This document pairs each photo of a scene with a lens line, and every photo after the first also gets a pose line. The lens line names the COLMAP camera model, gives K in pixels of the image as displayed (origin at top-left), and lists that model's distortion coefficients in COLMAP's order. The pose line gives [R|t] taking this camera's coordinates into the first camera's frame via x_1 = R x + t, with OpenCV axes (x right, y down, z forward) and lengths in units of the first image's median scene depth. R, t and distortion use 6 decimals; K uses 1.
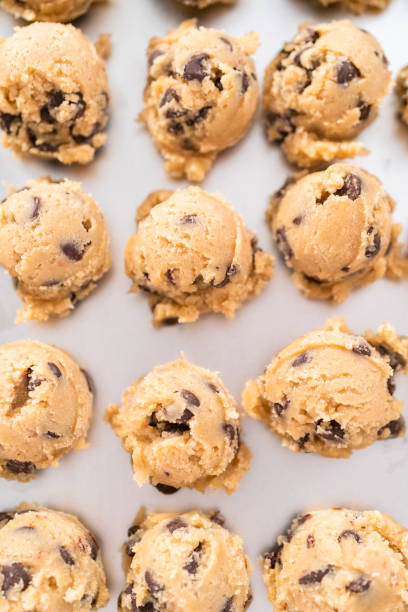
lens RADIAL K [[930.0, 0, 204.0], [0, 930.0, 306.0], [0, 0, 1]] dist [0.112188, 0.066705]
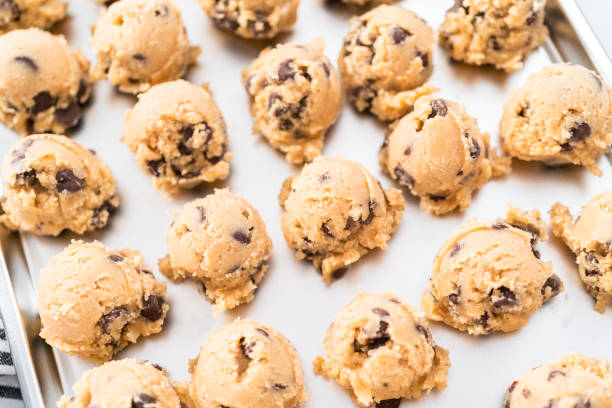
lens RADIAL K [[913.2, 0, 306.0], [0, 913.2, 204.0], [0, 0, 1]] dist [0.085906, 0.088200]
pose [[0.936724, -0.344147, 0.064115, -0.122949], [0.349057, 0.904305, -0.245748, 0.215851], [0.026594, 0.252578, 0.967211, -0.135149]]
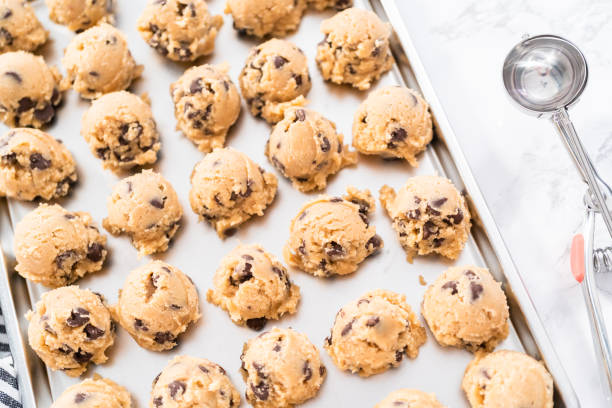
lens RADIAL K [[892.2, 0, 306.0], [0, 892.2, 204.0], [0, 0, 1]] dist [0.062819, 0.141791]
pose [[0.946251, -0.322679, 0.022066, 0.077122], [0.317684, 0.914461, -0.250674, 0.427591], [0.060709, 0.244210, 0.967820, -0.542544]]
